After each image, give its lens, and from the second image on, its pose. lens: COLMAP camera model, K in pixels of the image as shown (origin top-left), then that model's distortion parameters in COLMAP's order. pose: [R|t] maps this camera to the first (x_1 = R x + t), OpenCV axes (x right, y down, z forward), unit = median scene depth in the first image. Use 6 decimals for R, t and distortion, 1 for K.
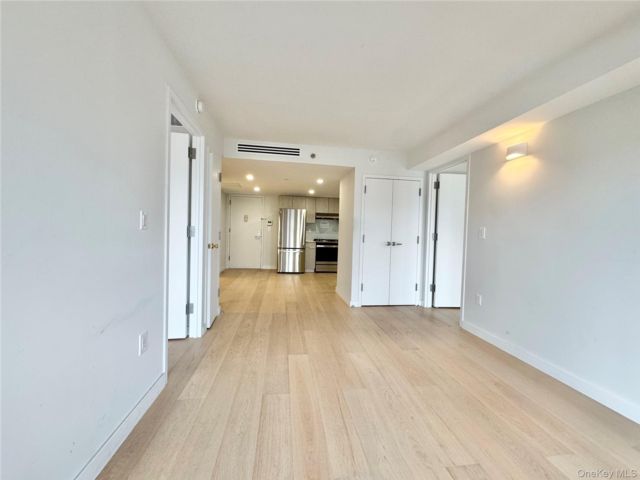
lens RADIAL K [[255.2, 0, 320.0], [0, 255.2, 240.0], [0, 0, 1]] dist [0.000579, 0.000137]
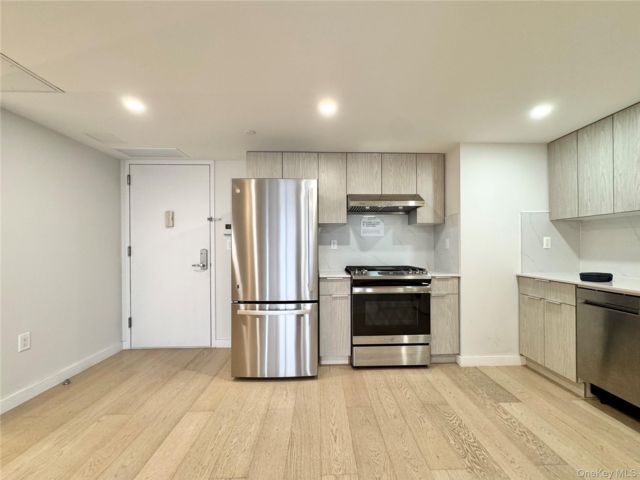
lens RADIAL K [[255.2, 0, 320.0], [0, 255.2, 240.0], [0, 0, 1]] dist [0.000579, 0.000137]
pose [[0.990458, -0.035667, -0.133123, -0.009316], [0.031228, 0.998889, -0.035284, -0.032774], [0.134234, 0.030790, 0.990471, 0.649084]]
